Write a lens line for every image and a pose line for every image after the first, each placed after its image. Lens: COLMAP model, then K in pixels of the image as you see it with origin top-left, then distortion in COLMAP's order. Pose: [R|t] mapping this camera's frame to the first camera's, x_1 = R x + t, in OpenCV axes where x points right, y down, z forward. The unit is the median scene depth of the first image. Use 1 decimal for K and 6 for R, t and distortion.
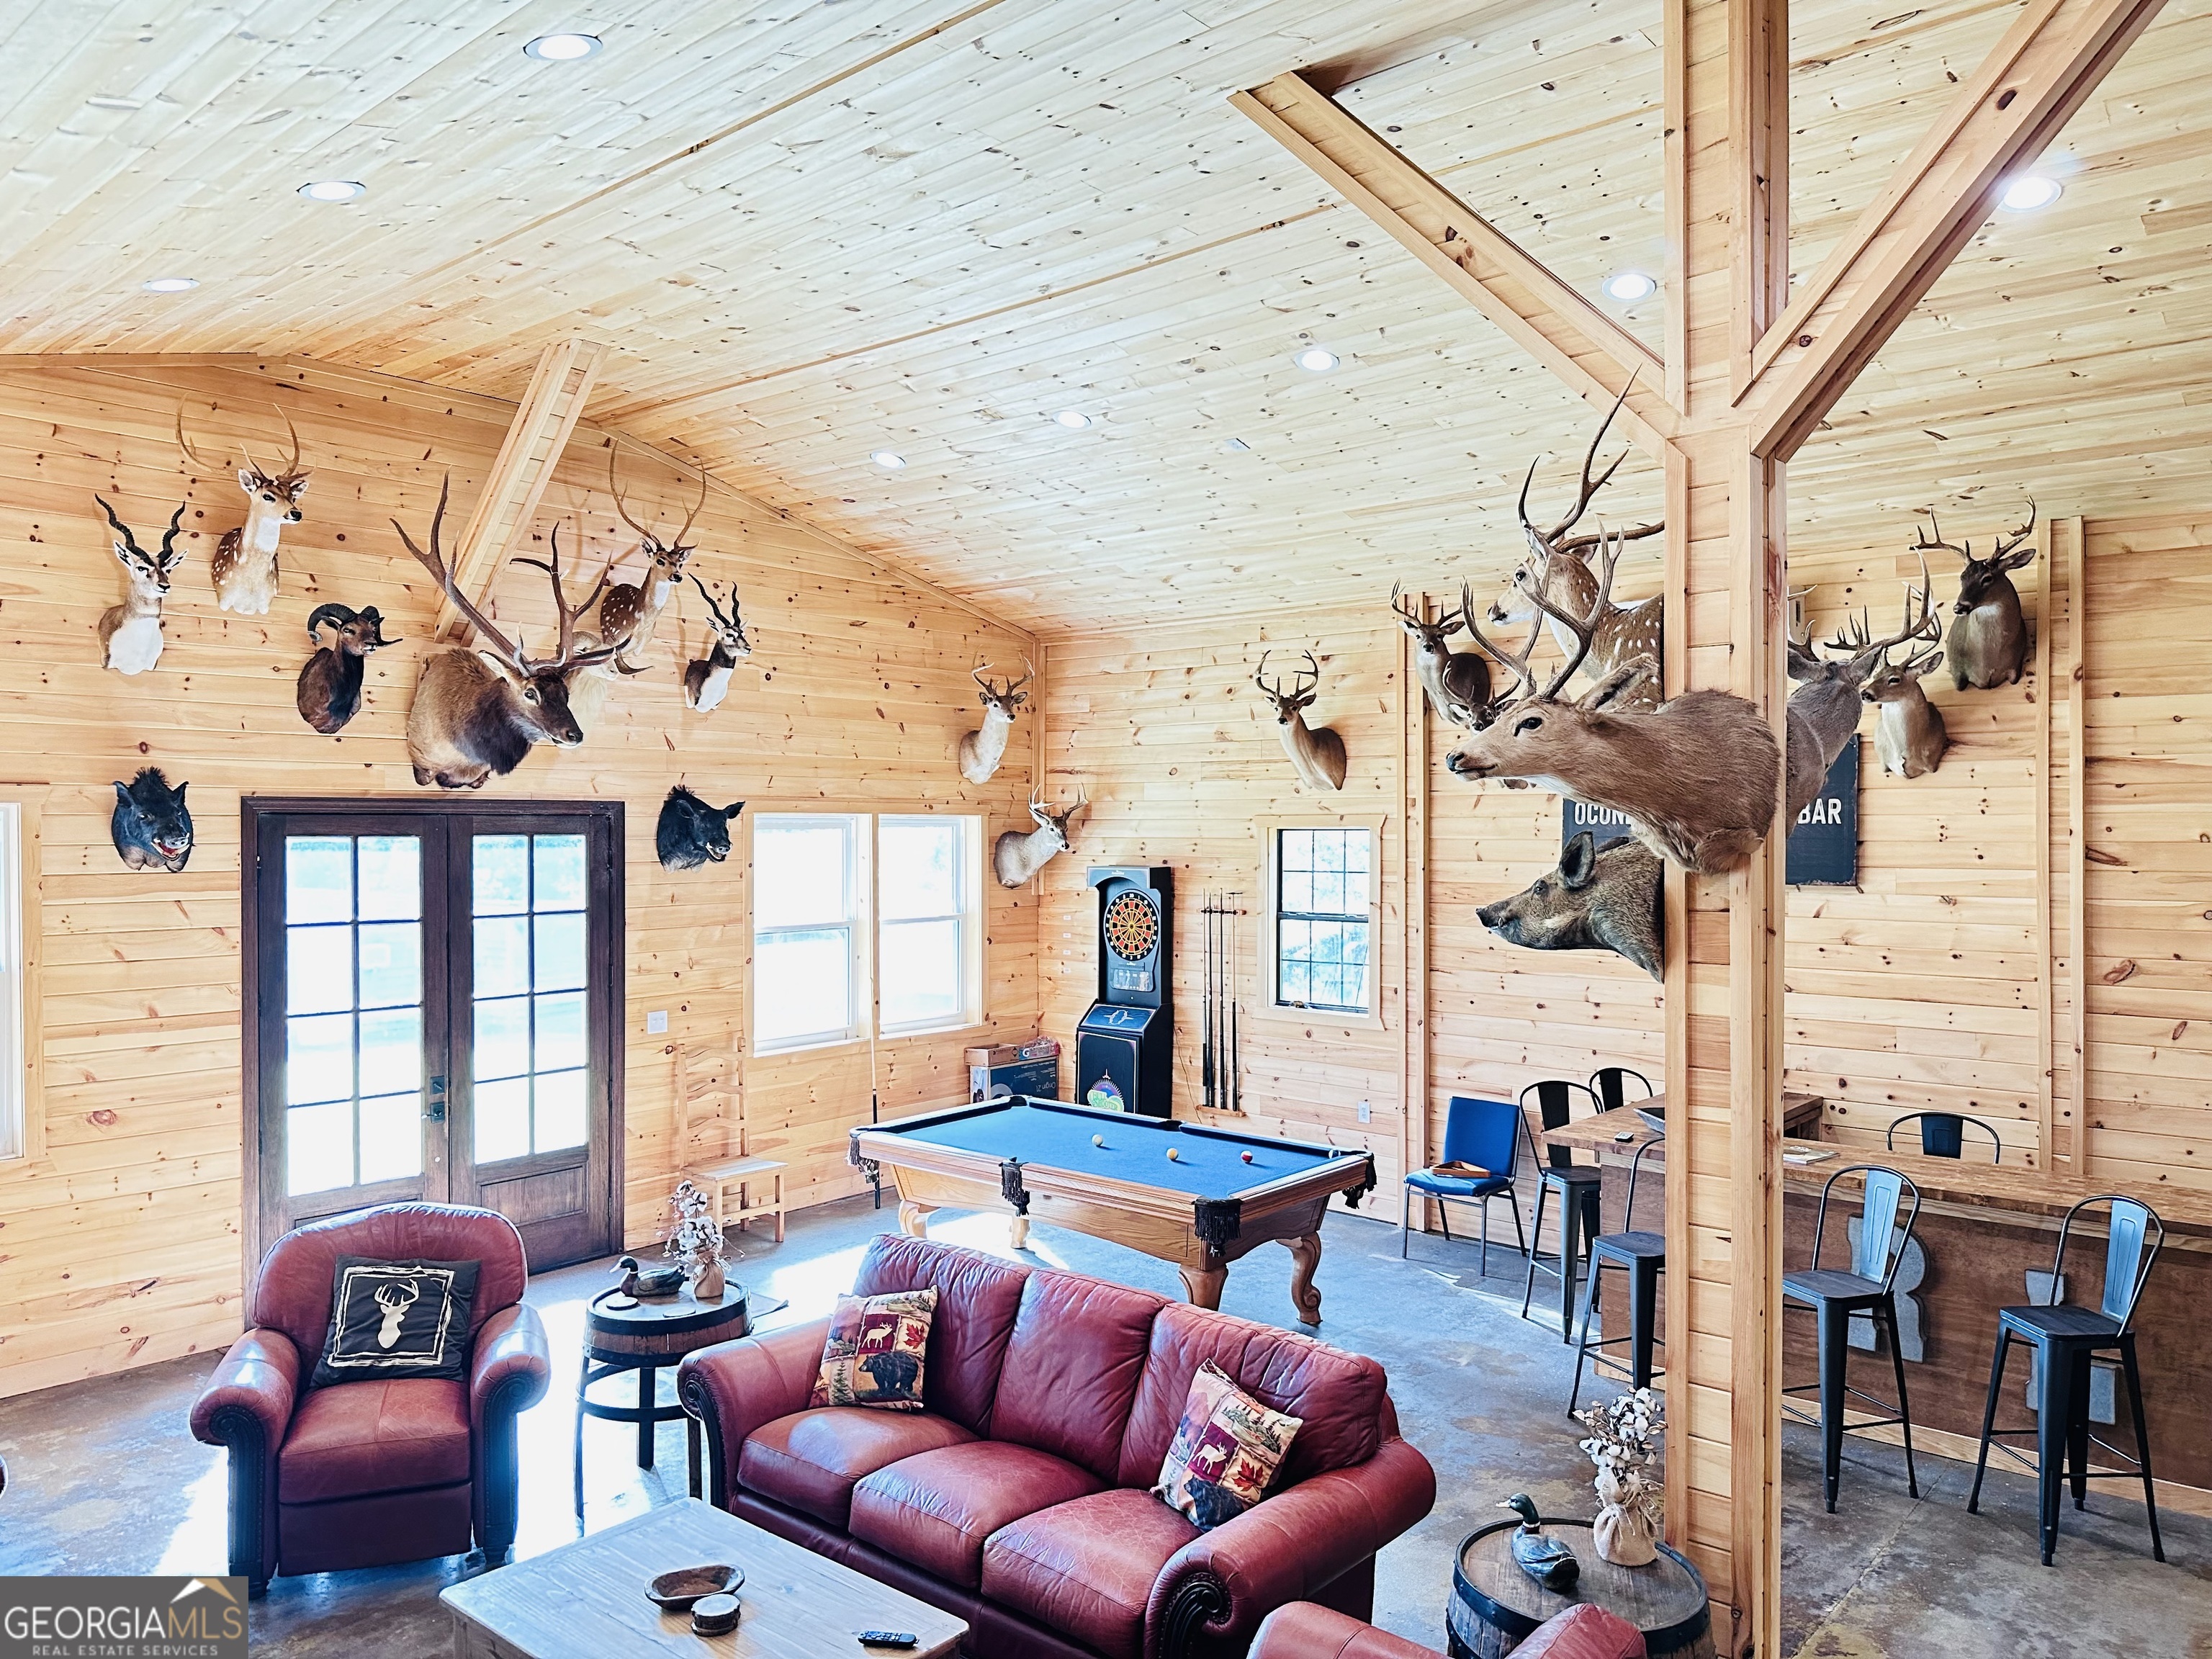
lens RADIAL K [[1542.4, 0, 1104.4], [0, 1542.4, 836.1], [0, 0, 1]] dist [0.082804, -0.108980]
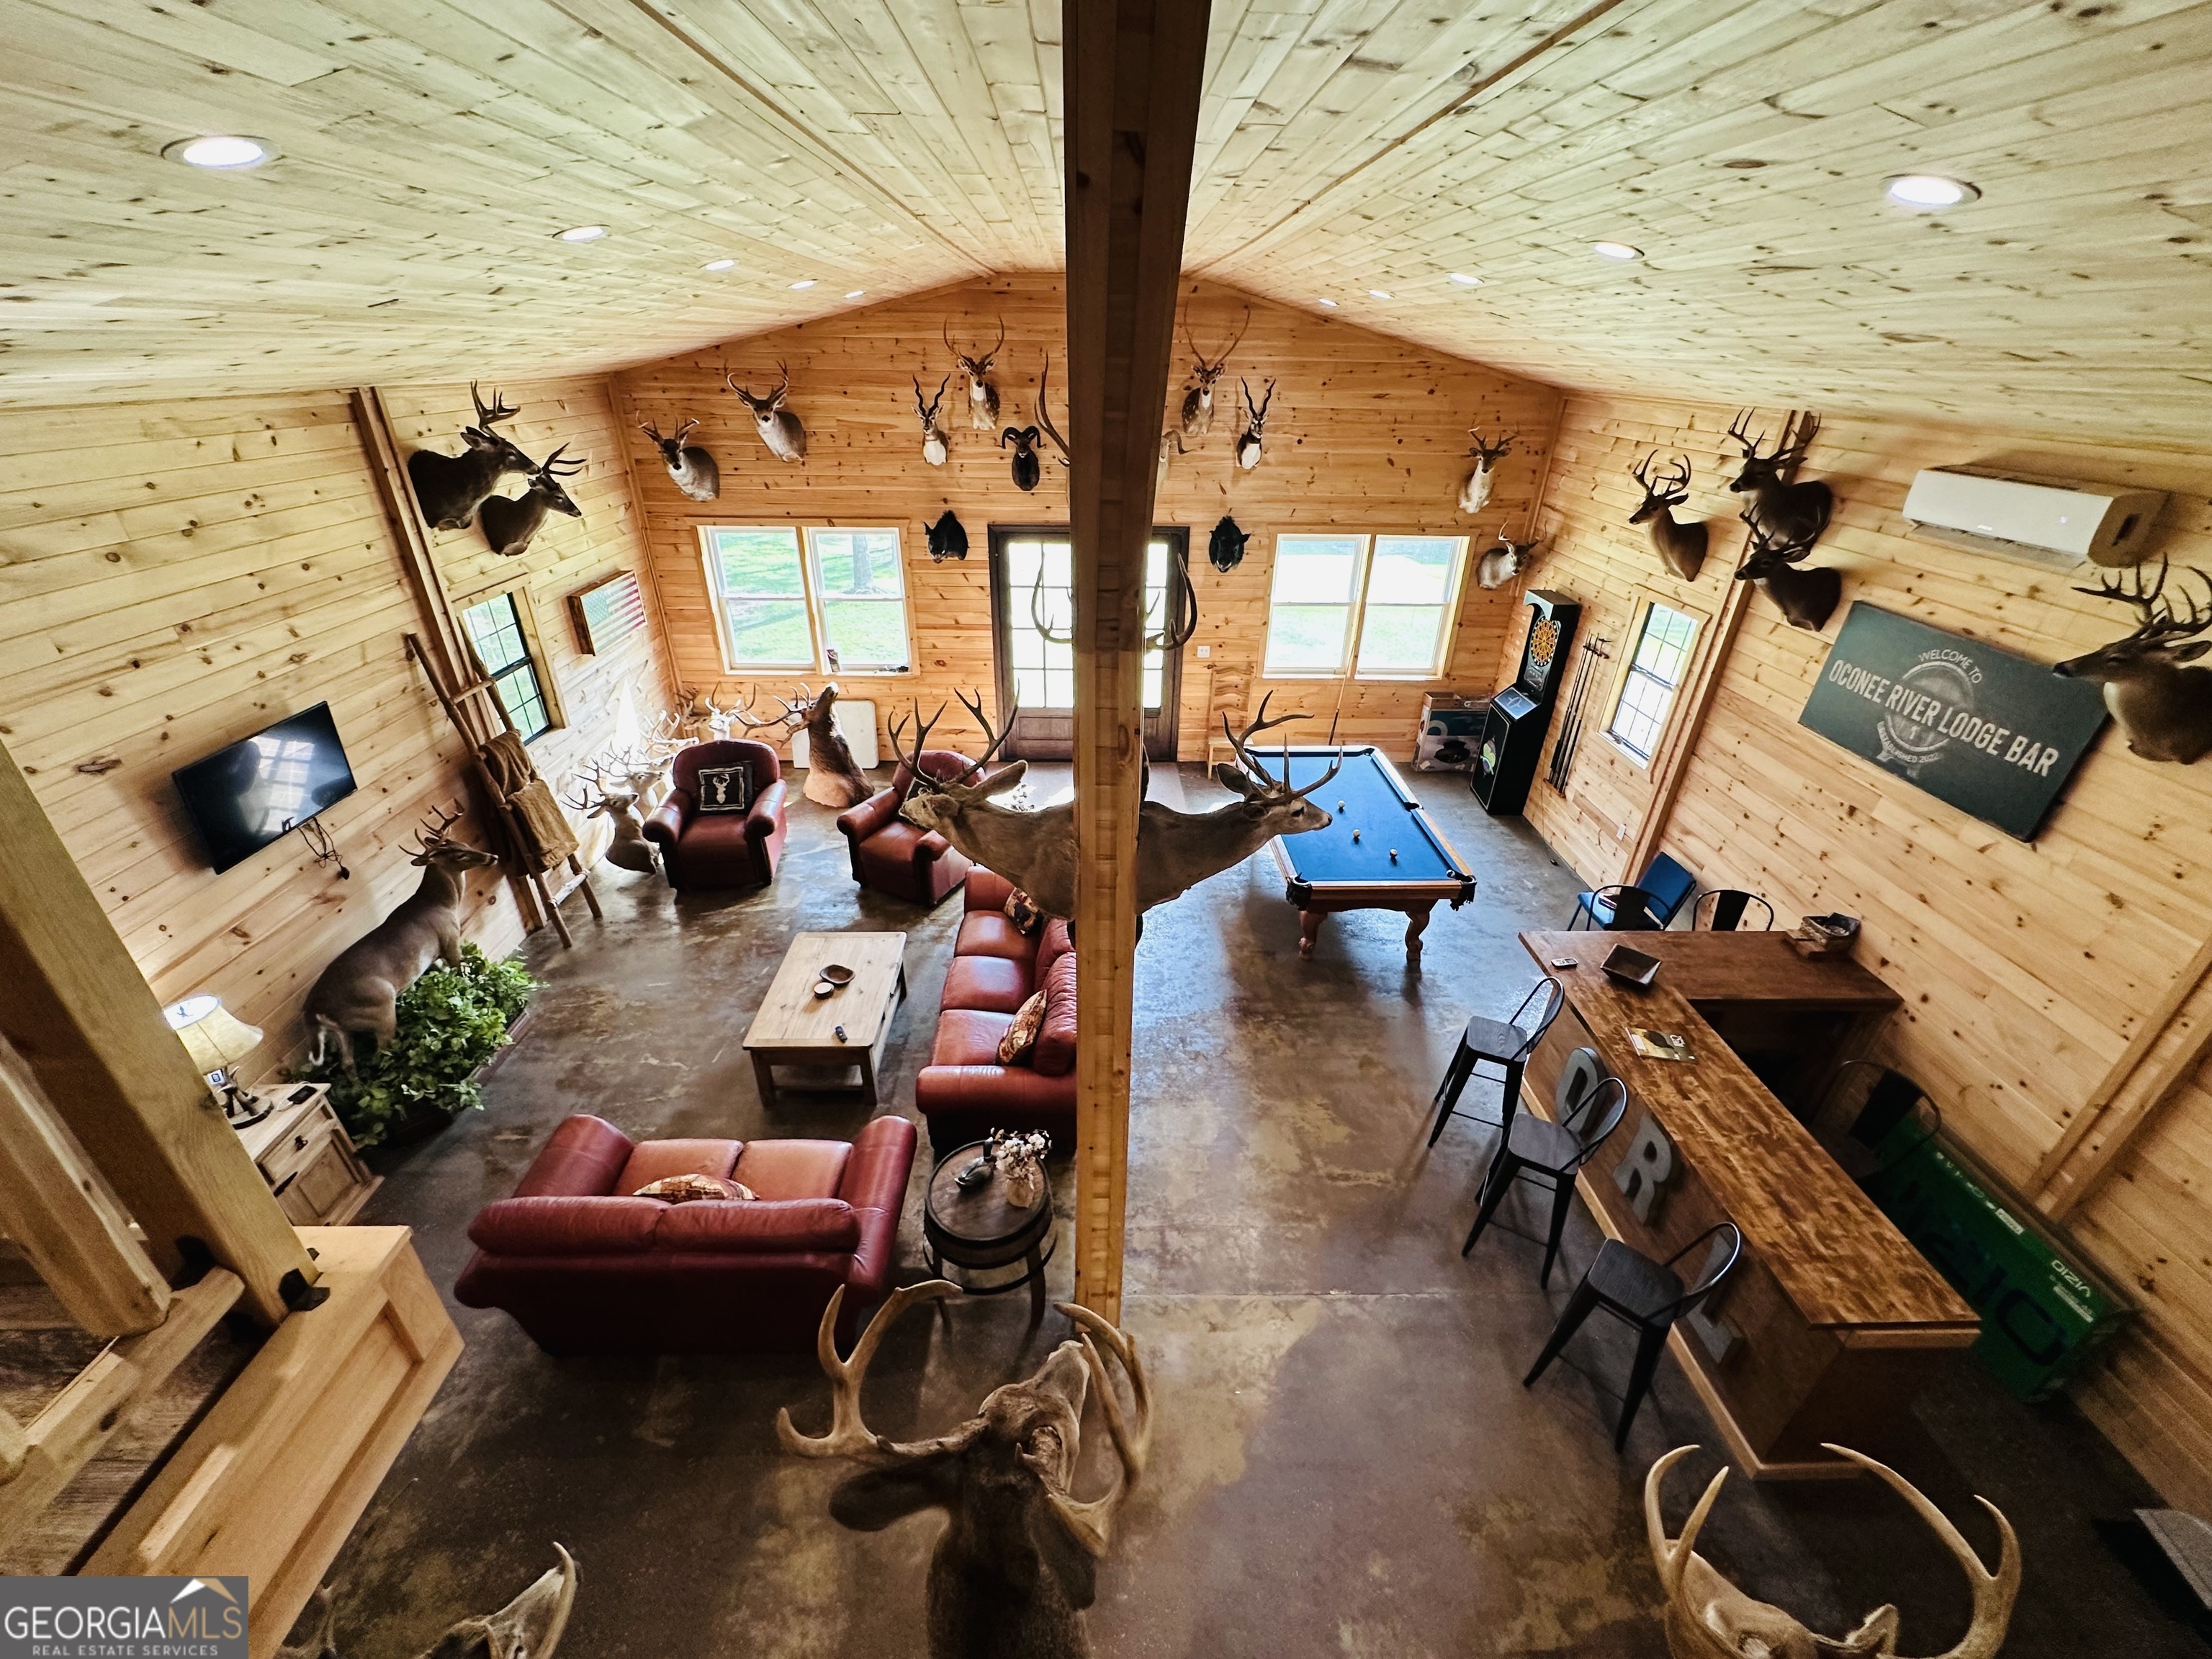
lens RADIAL K [[883.8, 0, 1106.0], [0, 883.8, 829.5], [0, 0, 1]] dist [-0.001576, -0.000021]
pose [[0.669960, 0.363882, -0.647103, 0.460417], [-0.019837, 0.880104, 0.474366, -0.223548], [0.742132, -0.304970, 0.596853, 0.273302]]
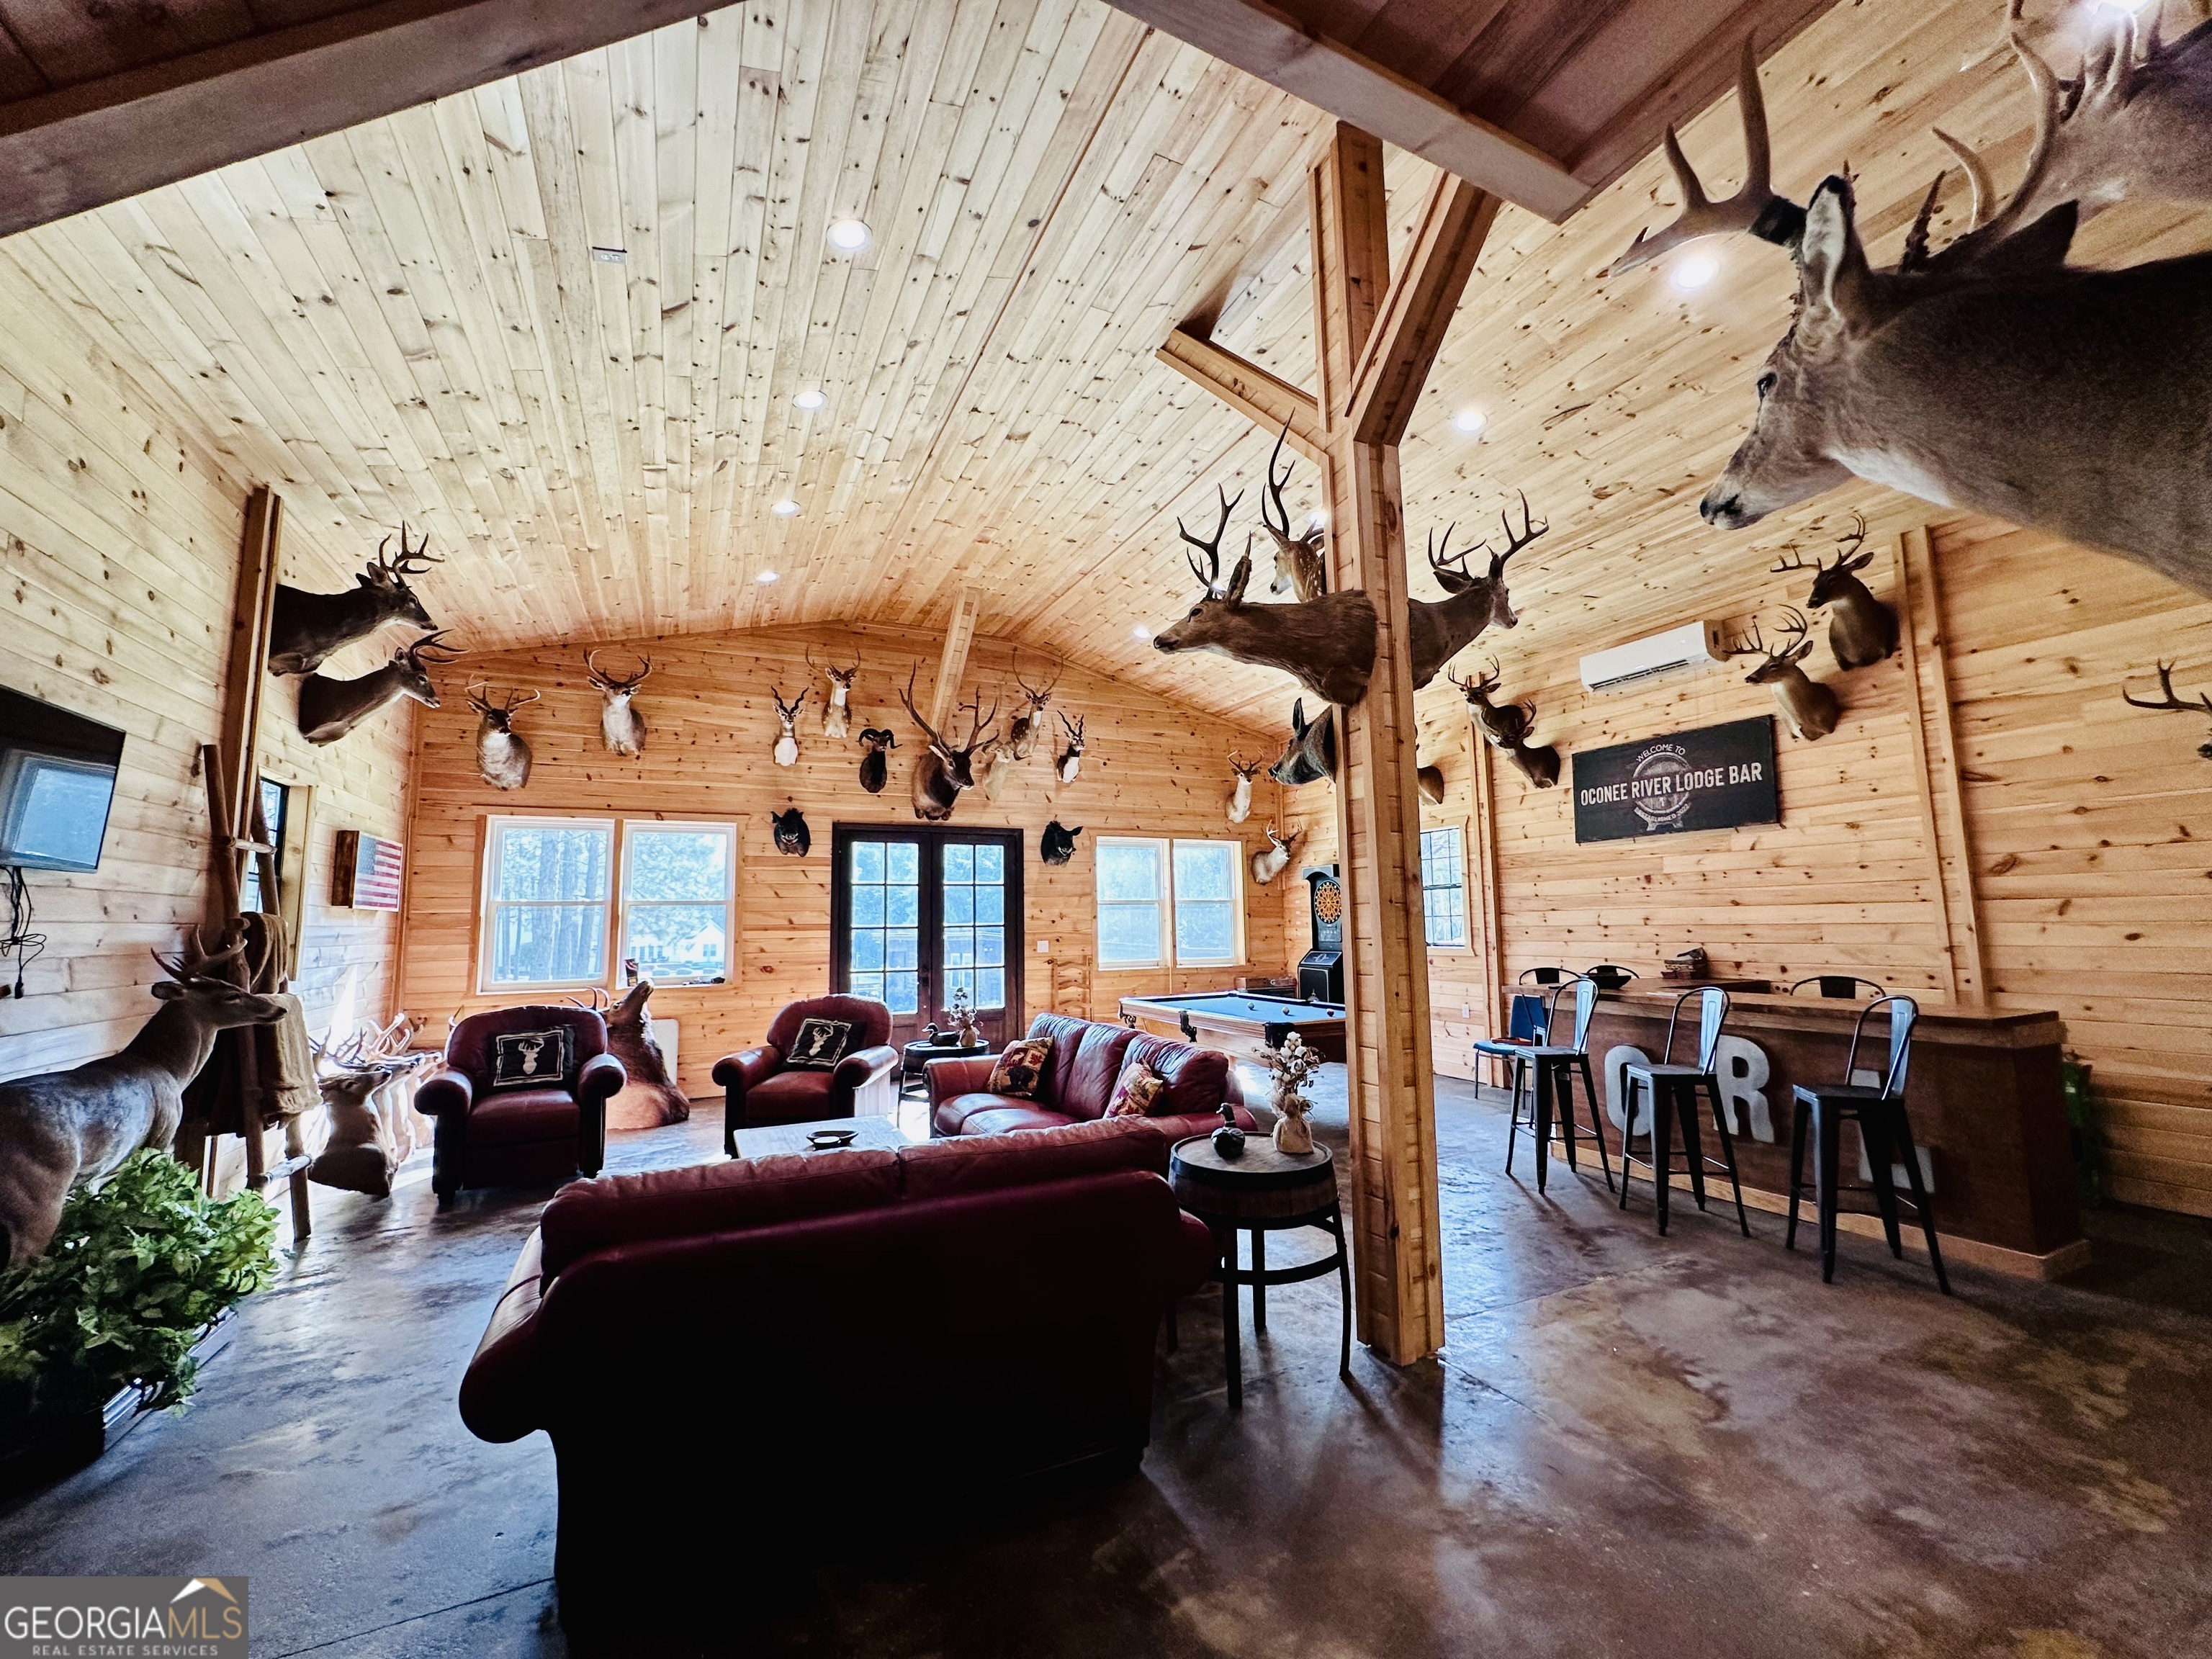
lens RADIAL K [[883.8, 0, 1106.0], [0, 883.8, 829.5], [0, 0, 1]] dist [-0.001576, -0.000021]
pose [[0.915413, -0.057181, -0.398433, 0.254970], [0.012470, 0.993412, -0.113919, 0.121413], [0.402322, 0.099315, 0.910096, 0.059750]]
